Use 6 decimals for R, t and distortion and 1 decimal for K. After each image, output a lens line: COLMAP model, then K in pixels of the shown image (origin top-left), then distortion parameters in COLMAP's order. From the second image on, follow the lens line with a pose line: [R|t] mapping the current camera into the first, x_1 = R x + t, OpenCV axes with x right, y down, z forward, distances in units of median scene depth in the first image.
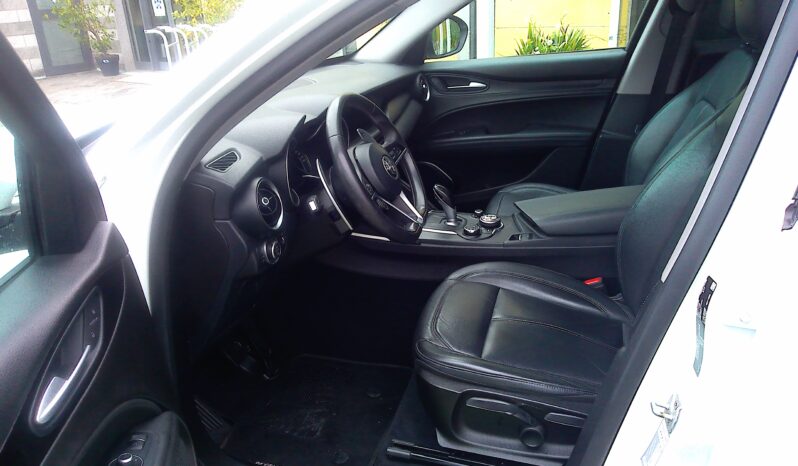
lens RADIAL K [[615.8, 0, 399.8], [0, 615.8, 231.3], [0, 0, 1]] dist [0.030887, -0.040992]
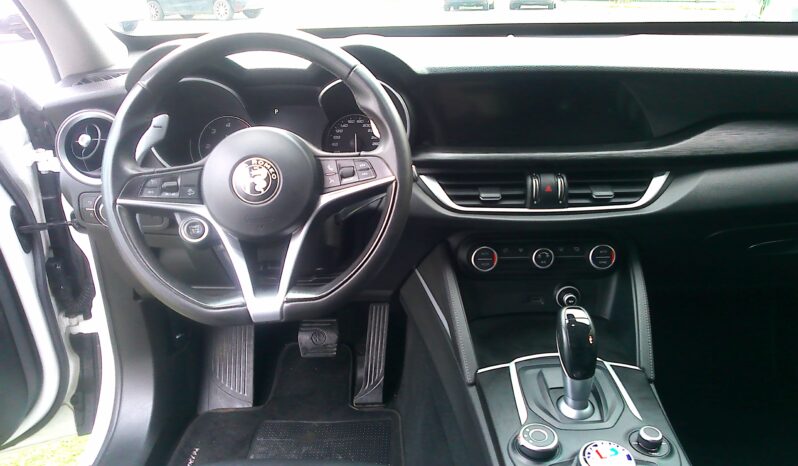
lens RADIAL K [[615.8, 0, 398.3], [0, 615.8, 233.3], [0, 0, 1]] dist [0.030887, -0.040992]
pose [[0.273561, 0.423642, -0.863535, 0.294511], [-0.367311, 0.875752, 0.313274, -0.165262], [0.888958, 0.231486, 0.395180, 0.551516]]
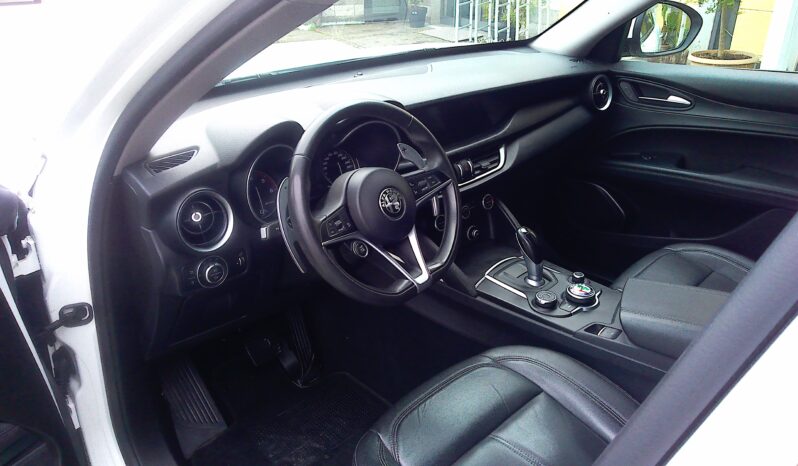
lens RADIAL K [[615.8, 0, 394.1], [0, 615.8, 235.0], [0, 0, 1]] dist [0.030887, -0.040992]
pose [[0.862845, 0.250524, -0.439018, 0.203271], [-0.221753, 0.968105, 0.116612, -0.094635], [0.454230, -0.003265, 0.890879, 0.190026]]
